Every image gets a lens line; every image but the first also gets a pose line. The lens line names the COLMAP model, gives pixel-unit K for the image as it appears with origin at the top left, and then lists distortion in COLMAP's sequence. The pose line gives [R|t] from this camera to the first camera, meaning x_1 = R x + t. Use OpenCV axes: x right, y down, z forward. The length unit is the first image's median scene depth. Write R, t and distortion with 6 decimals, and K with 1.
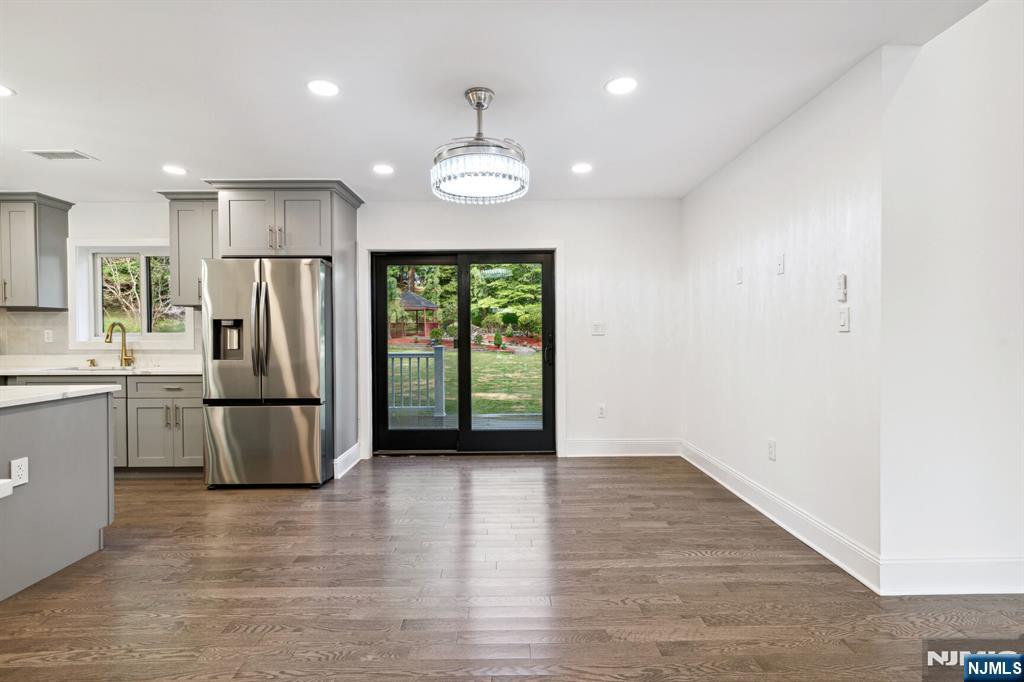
lens RADIAL K [[480.8, 0, 504.0], [0, 480.8, 336.0], [0, 0, 1]] dist [0.000727, -0.000068]
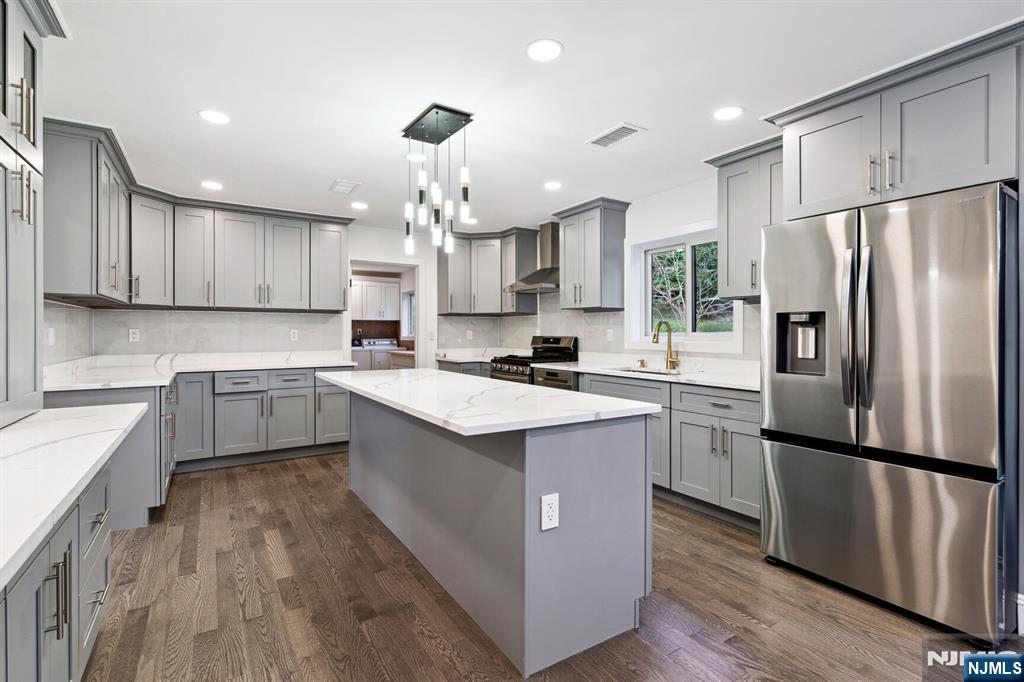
lens RADIAL K [[480.8, 0, 503.9], [0, 480.8, 335.7], [0, 0, 1]] dist [0.000727, -0.000068]
pose [[0.533867, 0.010060, -0.845509, -0.218173], [-0.010998, 0.999927, 0.004954, -0.001499], [0.845497, 0.006654, 0.533938, 0.287759]]
